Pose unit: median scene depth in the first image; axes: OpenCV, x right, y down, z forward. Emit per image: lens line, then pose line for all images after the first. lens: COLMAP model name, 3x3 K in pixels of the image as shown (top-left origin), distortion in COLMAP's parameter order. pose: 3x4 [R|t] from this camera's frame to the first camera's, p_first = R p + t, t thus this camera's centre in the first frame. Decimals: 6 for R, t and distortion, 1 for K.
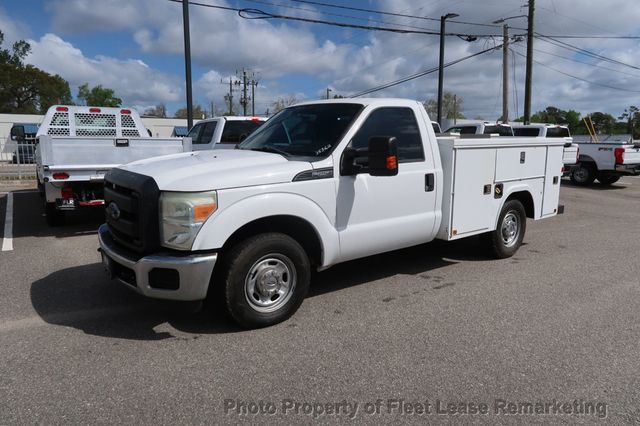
lens RADIAL K [[443.3, 0, 320.0], [0, 443.3, 213.0], [0, 0, 1]] dist [-0.030038, 0.010184]
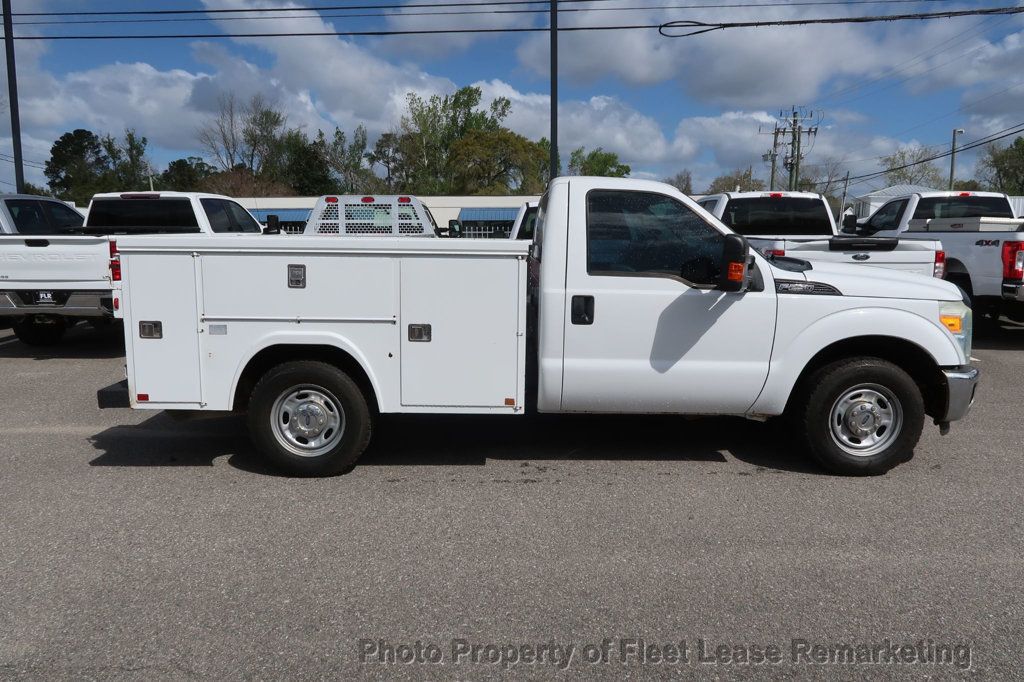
lens RADIAL K [[709.3, 0, 512.0], [0, 709.3, 341.0], [0, 0, 1]] dist [-0.030038, 0.010184]
pose [[0.827378, 0.077651, -0.556252, 0.439409], [-0.079146, 0.996633, 0.021404, -0.027644], [0.556041, 0.026316, 0.830738, 0.092651]]
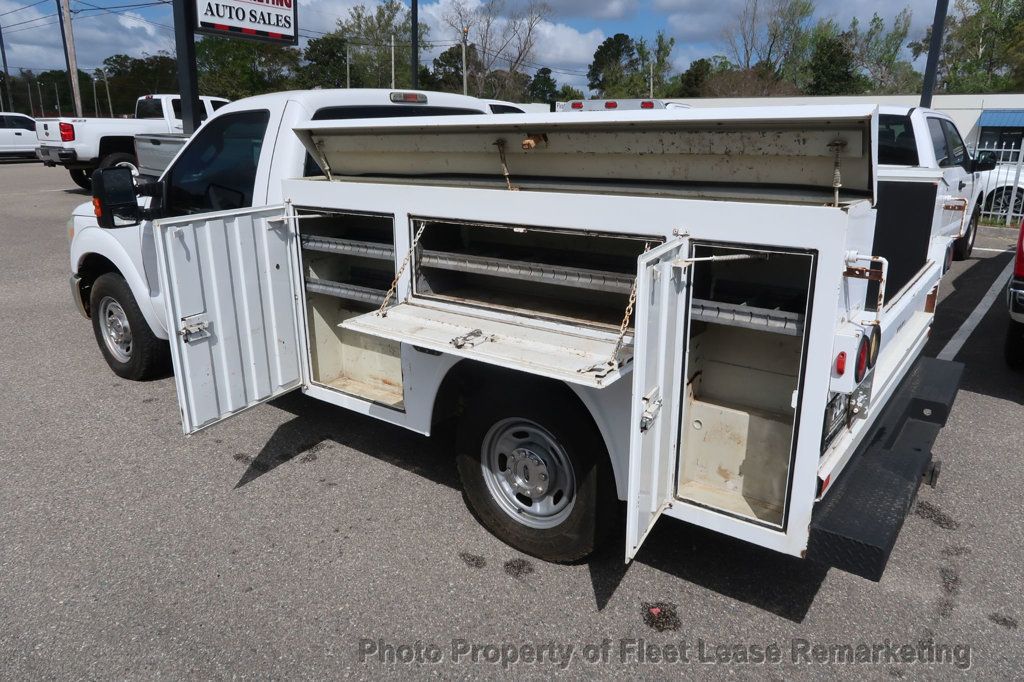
lens RADIAL K [[709.3, 0, 512.0], [0, 709.3, 341.0], [0, 0, 1]] dist [-0.030038, 0.010184]
pose [[0.268560, 0.273234, -0.923698, 0.589113], [-0.159263, 0.958324, 0.237171, -0.117663], [0.950006, 0.083416, 0.300884, 0.556237]]
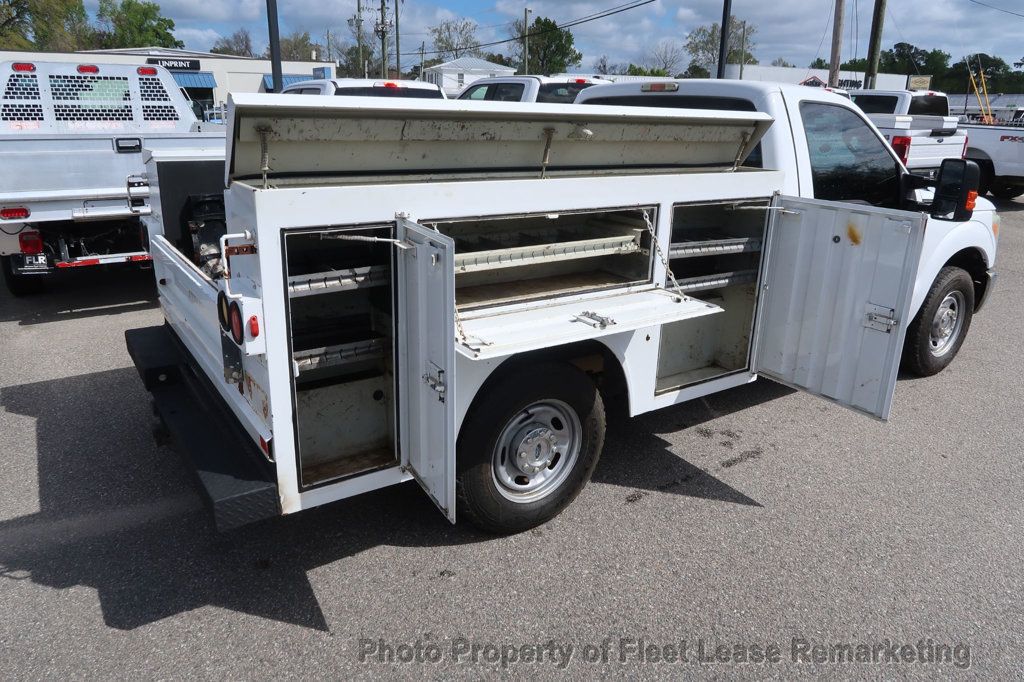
lens RADIAL K [[709.3, 0, 512.0], [0, 709.3, 341.0], [0, 0, 1]] dist [-0.030038, 0.010184]
pose [[0.999939, 0.010415, 0.003686, 0.002538], [-0.010892, 0.985245, 0.170805, -0.060201], [-0.001853, -0.170835, 0.985298, 0.108862]]
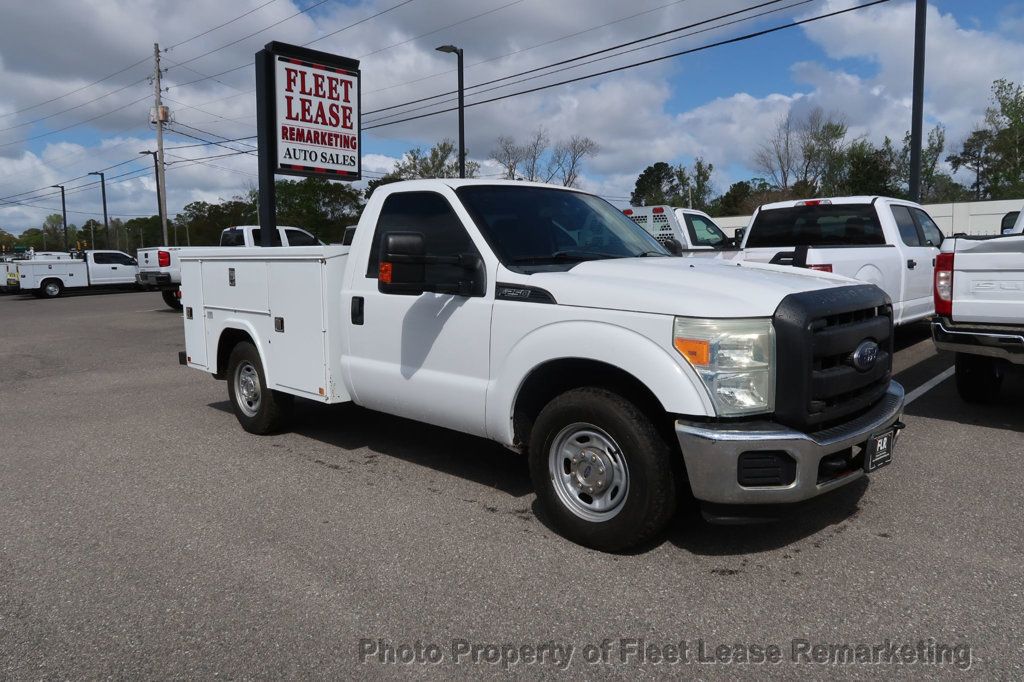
lens RADIAL K [[709.3, 0, 512.0], [0, 709.3, 341.0], [0, 0, 1]] dist [-0.030038, 0.010184]
pose [[0.201544, 0.103403, -0.974006, 0.744339], [-0.124358, 0.989066, 0.079269, -0.078003], [0.971553, 0.105149, 0.212199, 0.554500]]
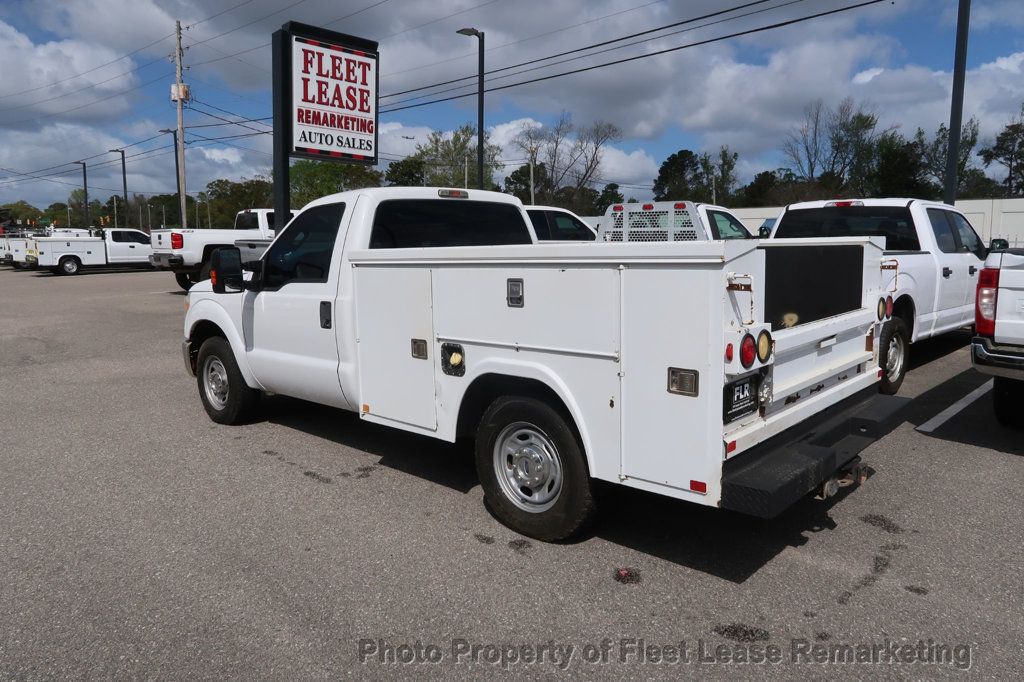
lens RADIAL K [[709.3, 0, 512.0], [0, 709.3, 341.0], [0, 0, 1]] dist [-0.030038, 0.010184]
pose [[0.174014, 0.129381, -0.976207, 0.706599], [-0.148744, 0.983411, 0.103821, -0.096566], [0.973445, 0.127139, 0.190371, 0.569627]]
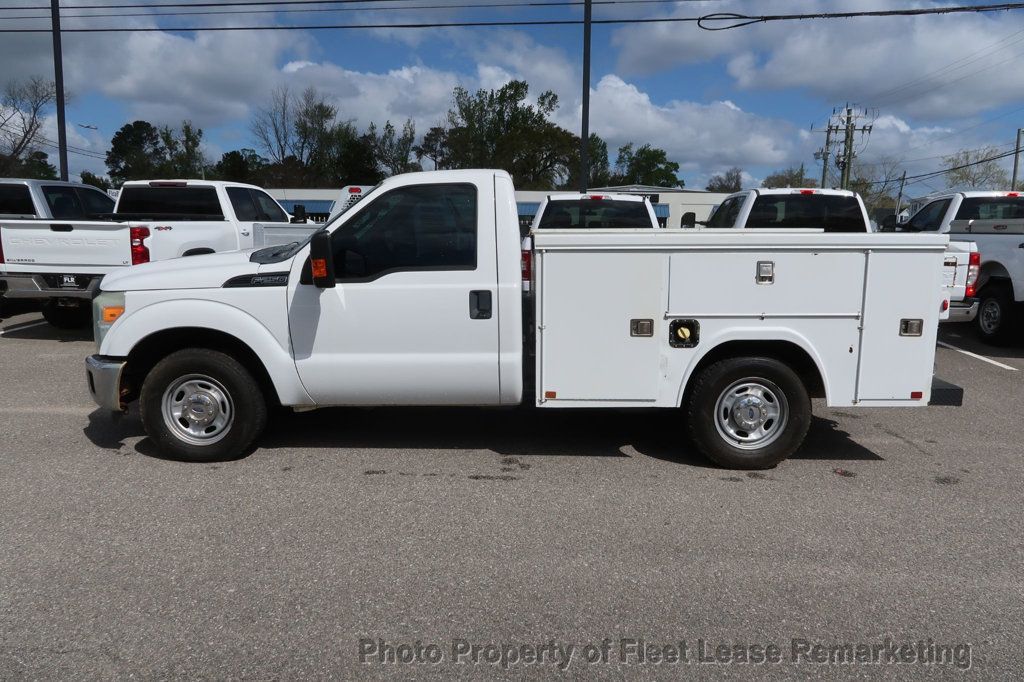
lens RADIAL K [[709.3, 0, 512.0], [0, 709.3, 341.0], [0, 0, 1]] dist [-0.030038, 0.010184]
pose [[0.789049, 0.103056, -0.605625, 0.468399], [-0.104329, 0.993988, 0.033214, -0.029996], [0.605407, 0.036977, 0.795057, 0.129820]]
